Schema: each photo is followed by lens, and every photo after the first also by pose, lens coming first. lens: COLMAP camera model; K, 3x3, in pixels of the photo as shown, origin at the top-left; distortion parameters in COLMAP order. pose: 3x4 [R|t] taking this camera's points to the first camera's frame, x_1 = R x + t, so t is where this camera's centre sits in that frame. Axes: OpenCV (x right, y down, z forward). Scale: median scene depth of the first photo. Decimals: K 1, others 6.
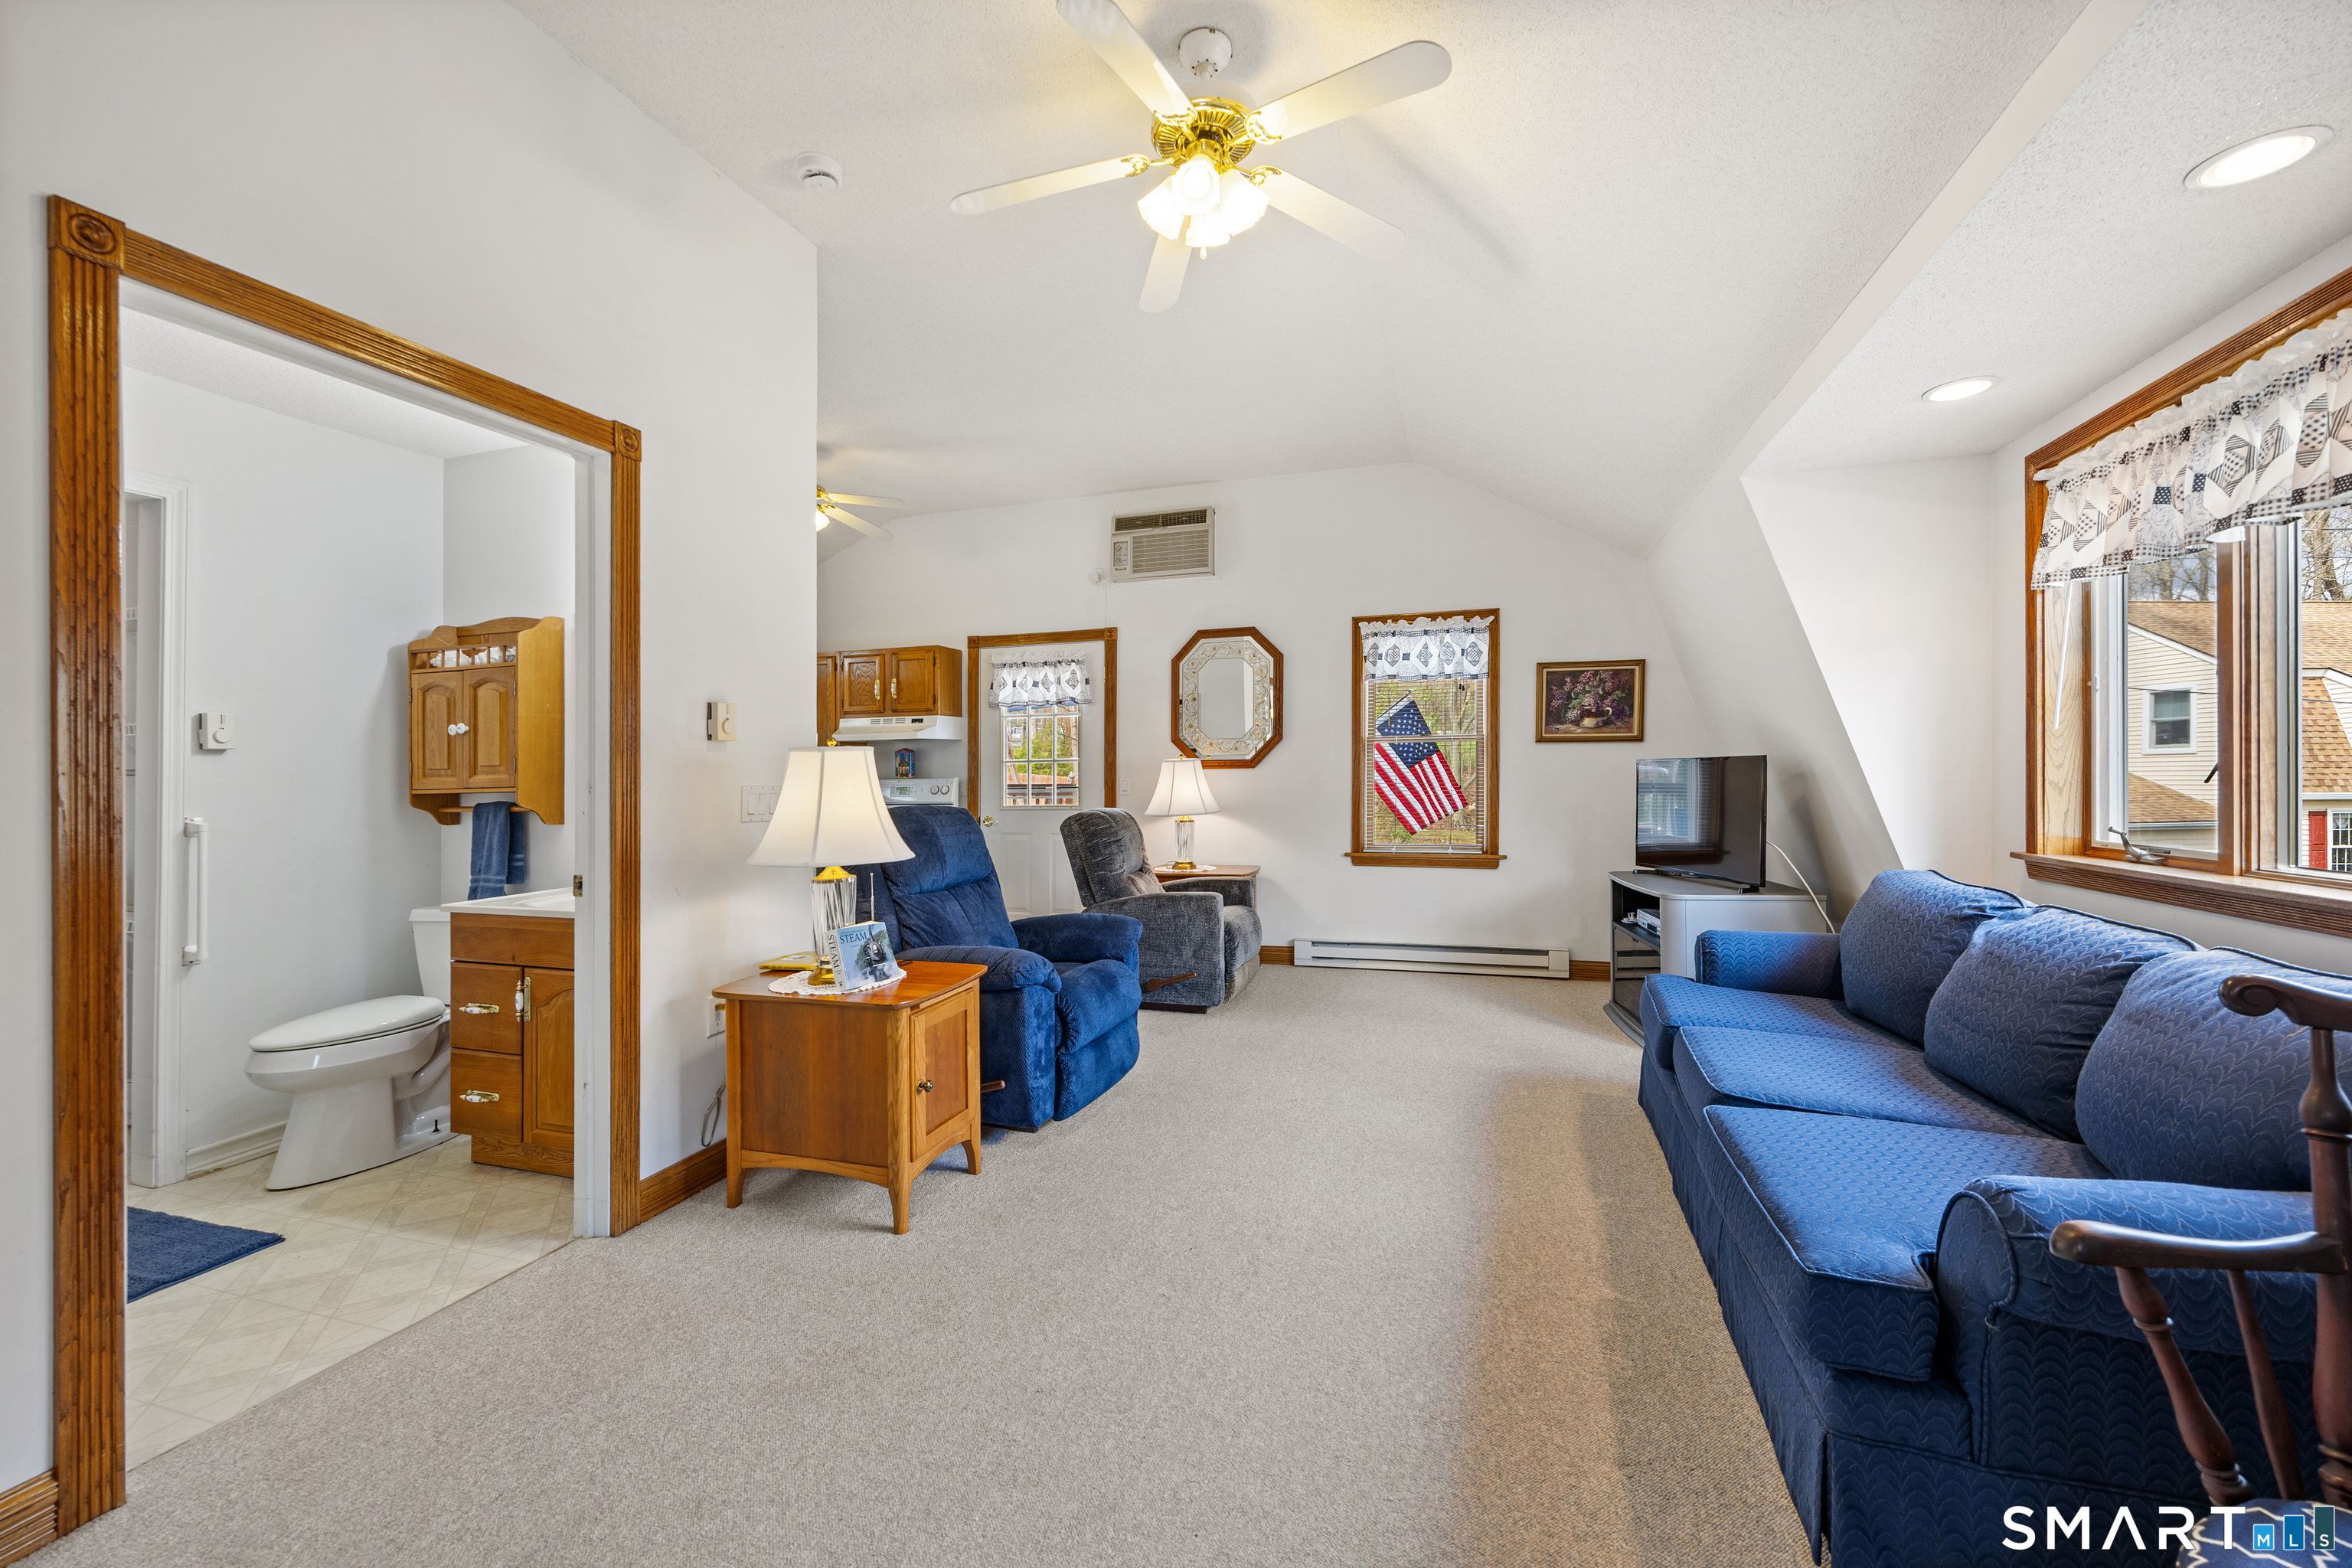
lens RADIAL K [[949.4, 0, 1108.9], [0, 949.4, 813.4], [0, 0, 1]] dist [-0.010138, 0.001512]
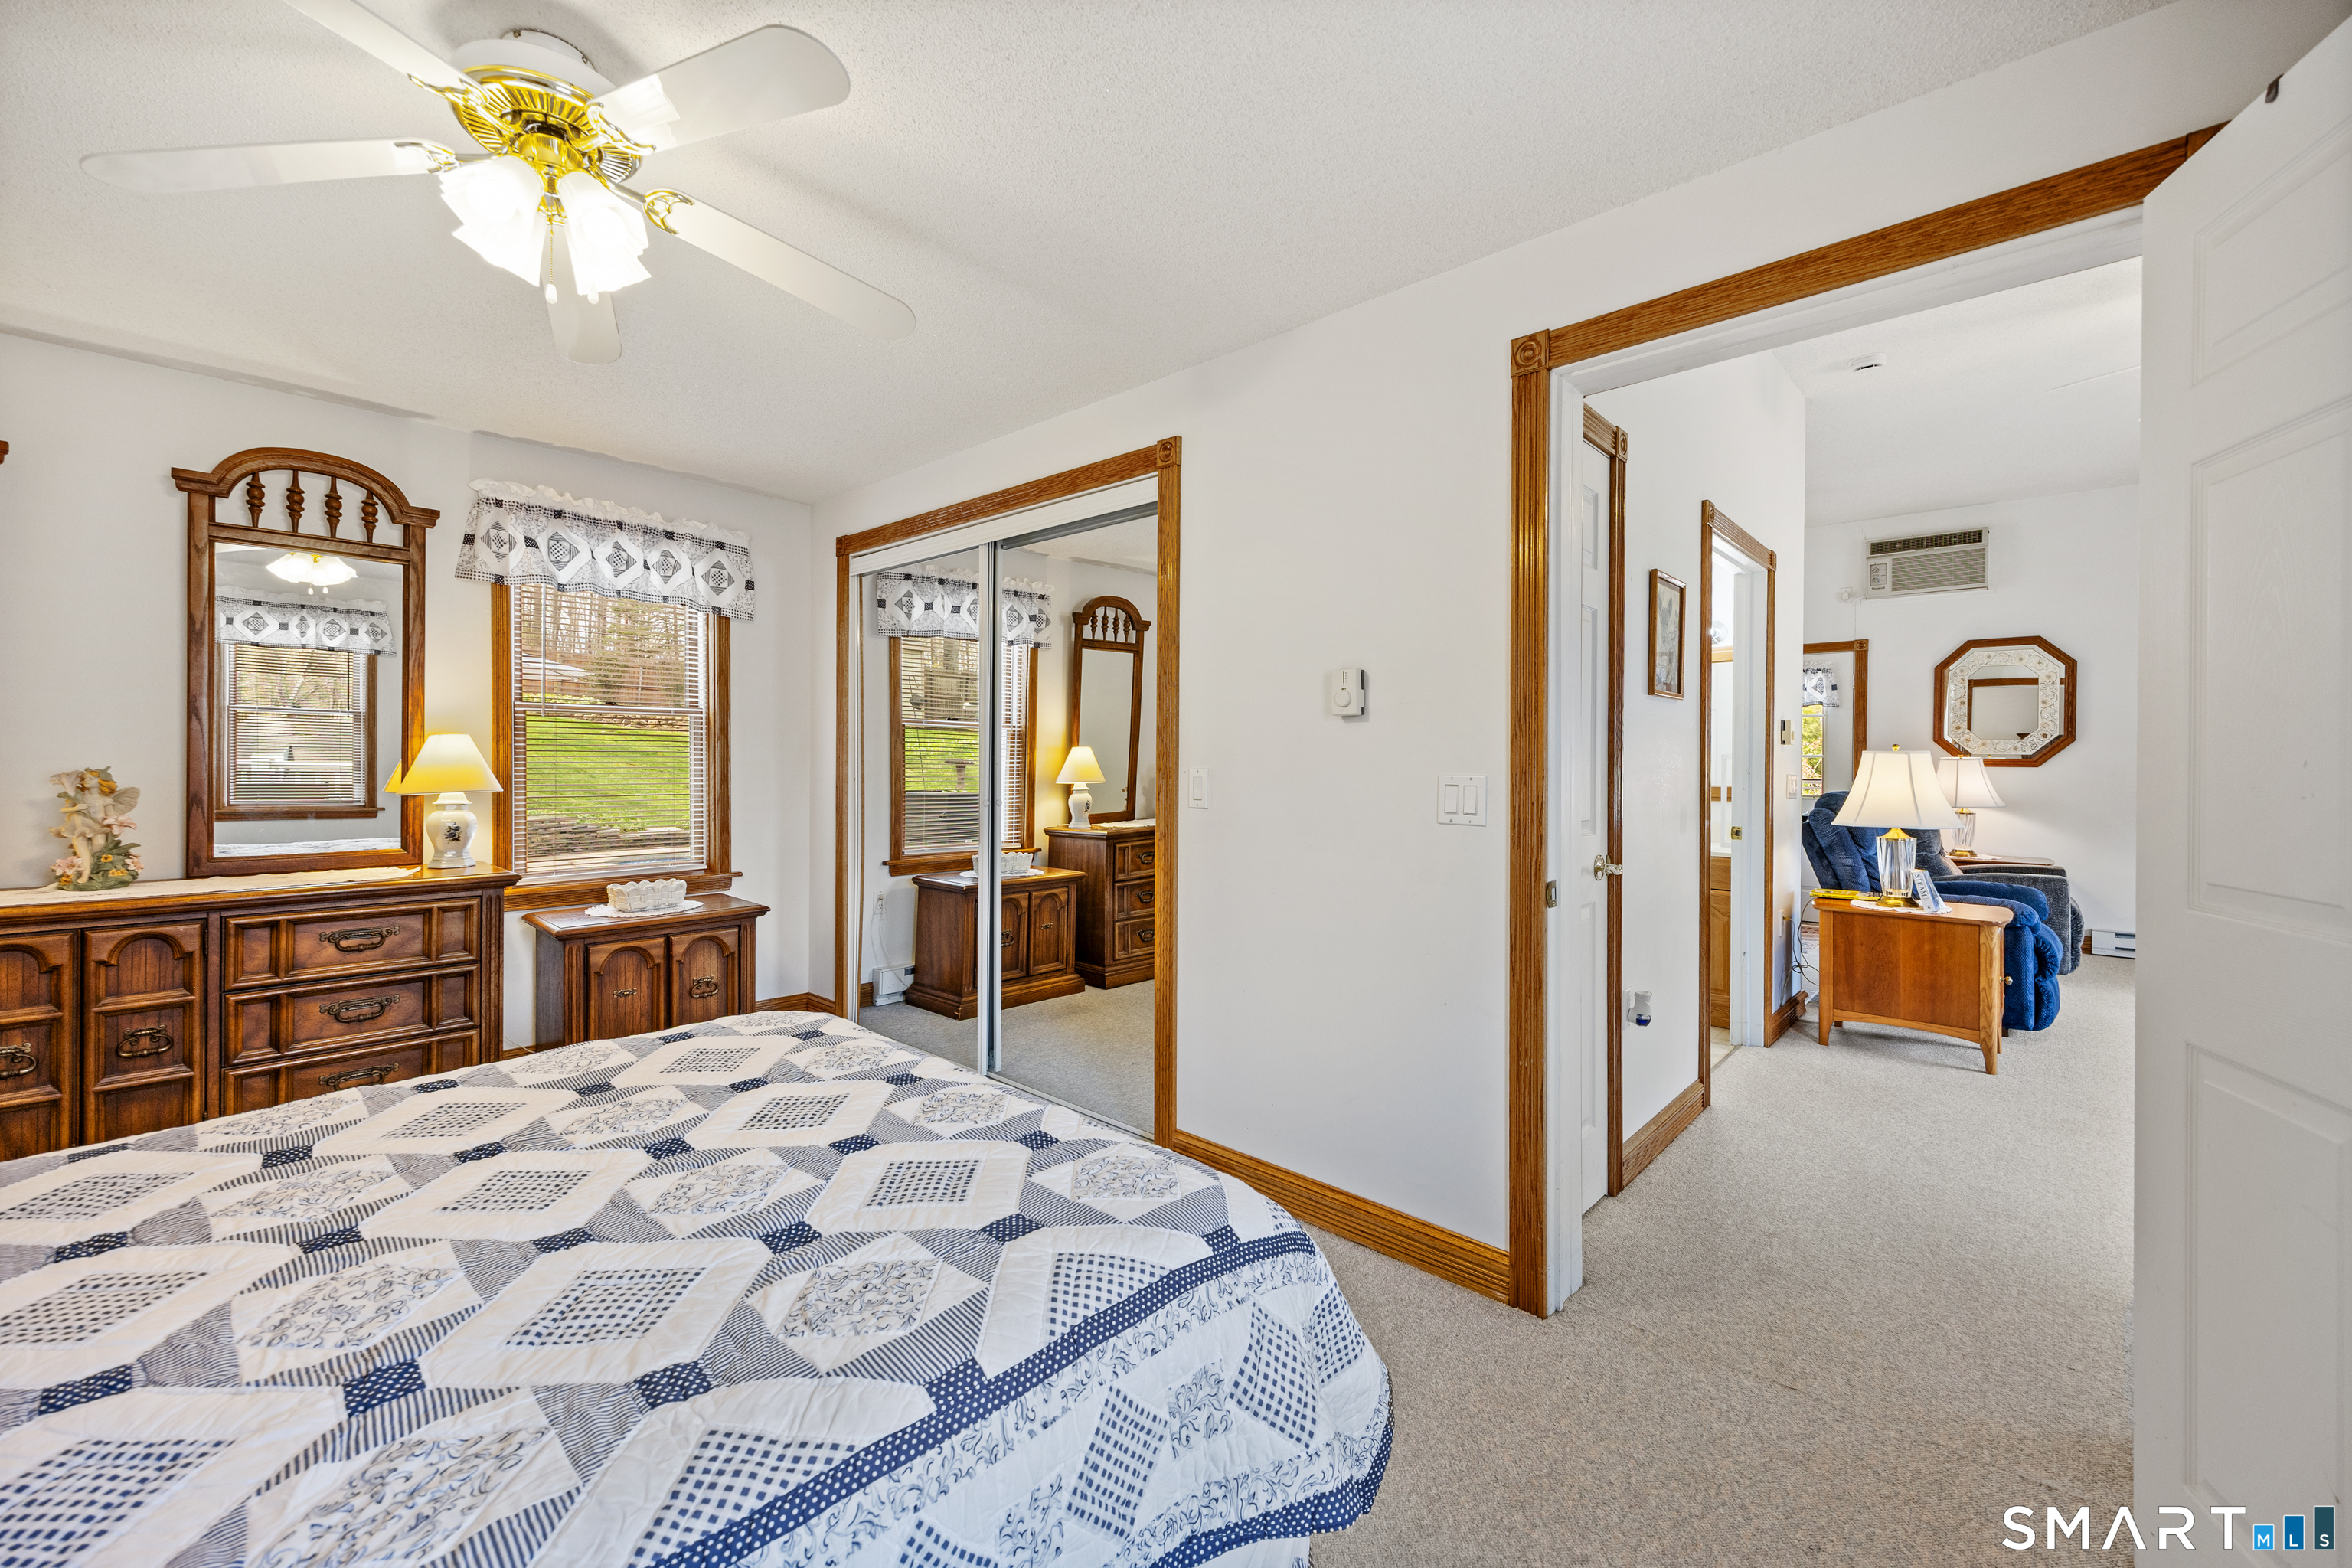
lens RADIAL K [[949.4, 0, 1050.1], [0, 949.4, 786.3], [0, 0, 1]] dist [-0.010138, 0.001512]
pose [[0.909008, 0.026157, -0.415956, -0.416410], [-0.032956, 0.999415, -0.009172, 0.020756], [0.415473, 0.022046, 0.909338, -0.428416]]
